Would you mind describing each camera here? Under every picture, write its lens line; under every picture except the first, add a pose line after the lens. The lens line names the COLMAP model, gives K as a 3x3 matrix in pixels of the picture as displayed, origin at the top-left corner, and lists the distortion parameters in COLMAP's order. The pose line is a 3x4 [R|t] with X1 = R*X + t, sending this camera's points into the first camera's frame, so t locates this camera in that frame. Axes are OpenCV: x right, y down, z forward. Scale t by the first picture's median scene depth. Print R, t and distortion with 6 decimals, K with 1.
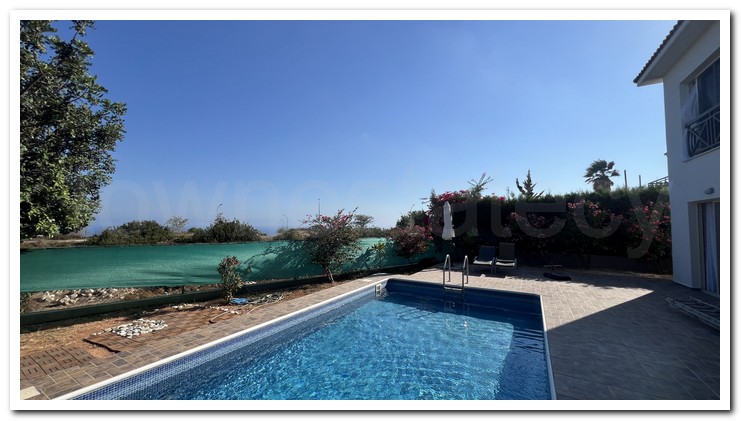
lens RADIAL K [[281.6, 0, 367.4], [0, 281.6, 208.4], [0, 0, 1]] dist [-0.003192, 0.001301]
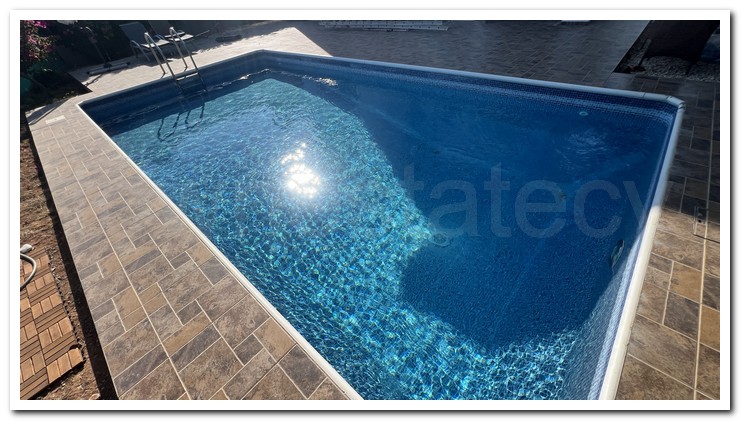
lens RADIAL K [[281.6, 0, 373.8], [0, 281.6, 207.7], [0, 0, 1]] dist [-0.003192, 0.001301]
pose [[0.189441, -0.666636, 0.720908, -0.585772], [0.057698, 0.740492, 0.669584, 0.072503], [-0.980195, -0.085252, 0.178743, 0.399235]]
